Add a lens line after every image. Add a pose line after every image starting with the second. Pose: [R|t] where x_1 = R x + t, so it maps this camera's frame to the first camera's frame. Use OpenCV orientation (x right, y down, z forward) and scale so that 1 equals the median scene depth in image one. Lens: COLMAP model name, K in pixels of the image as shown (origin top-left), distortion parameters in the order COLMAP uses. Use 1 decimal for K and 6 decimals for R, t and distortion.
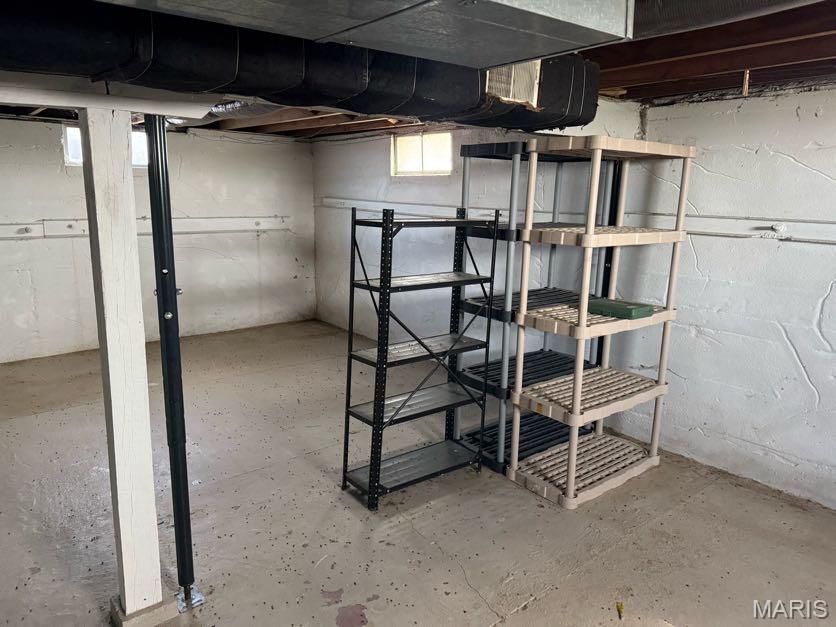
lens RADIAL K [[591.3, 0, 418.6], [0, 591.3, 307.6], [0, 0, 1]] dist [0.000441, 0.000607]
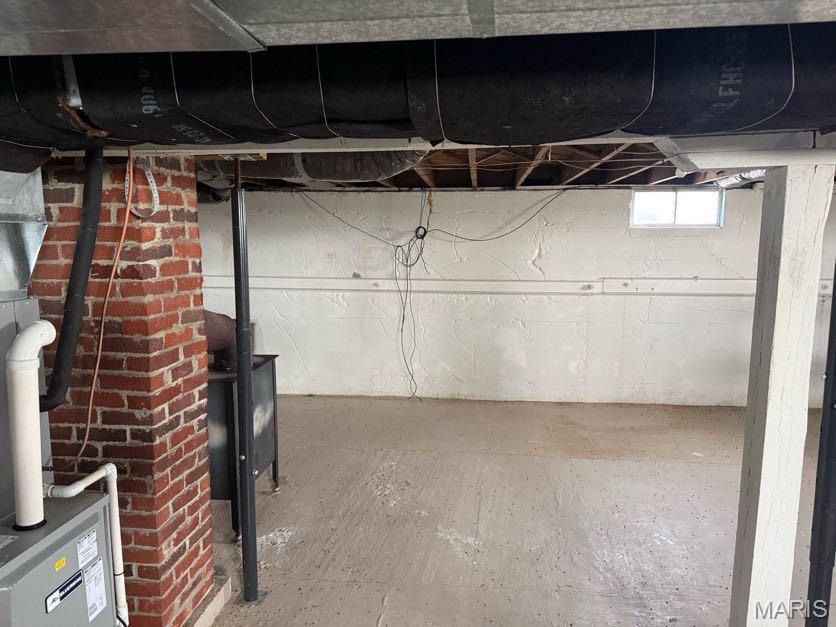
lens RADIAL K [[582.7, 0, 418.0], [0, 582.7, 313.5], [0, 0, 1]] dist [-0.000427, -0.001232]
pose [[0.712265, 0.065535, -0.698845, -0.124859], [-0.122236, 0.991999, -0.031557, -0.007752], [0.691185, 0.107900, 0.714577, 0.003706]]
